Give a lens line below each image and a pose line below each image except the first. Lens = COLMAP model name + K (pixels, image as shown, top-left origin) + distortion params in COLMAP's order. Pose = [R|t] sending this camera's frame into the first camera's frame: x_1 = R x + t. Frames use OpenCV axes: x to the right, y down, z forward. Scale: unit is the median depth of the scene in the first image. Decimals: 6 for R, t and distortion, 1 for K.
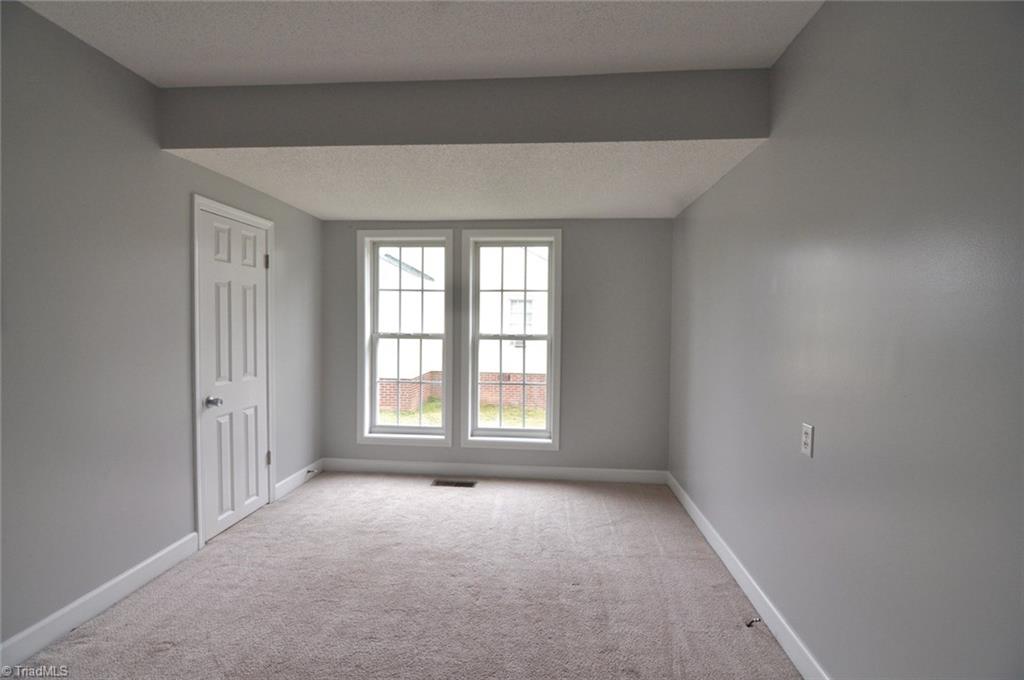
lens RADIAL K [[487.7, 0, 512.0], [0, 487.7, 340.0], [0, 0, 1]] dist [-0.000086, -0.010944]
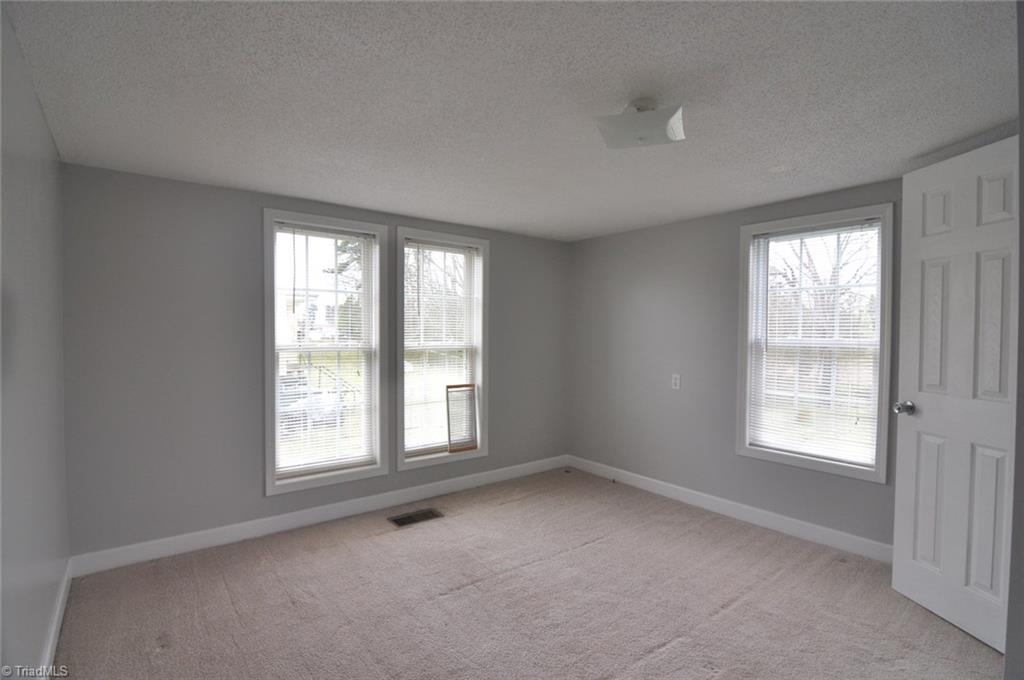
lens RADIAL K [[487.7, 0, 512.0], [0, 487.7, 340.0], [0, 0, 1]] dist [-0.000086, -0.010944]
pose [[0.723592, -0.015647, 0.690050, -0.560527], [0.016350, 0.999851, 0.005527, -0.025779], [-0.690034, 0.007283, 0.723740, 0.240313]]
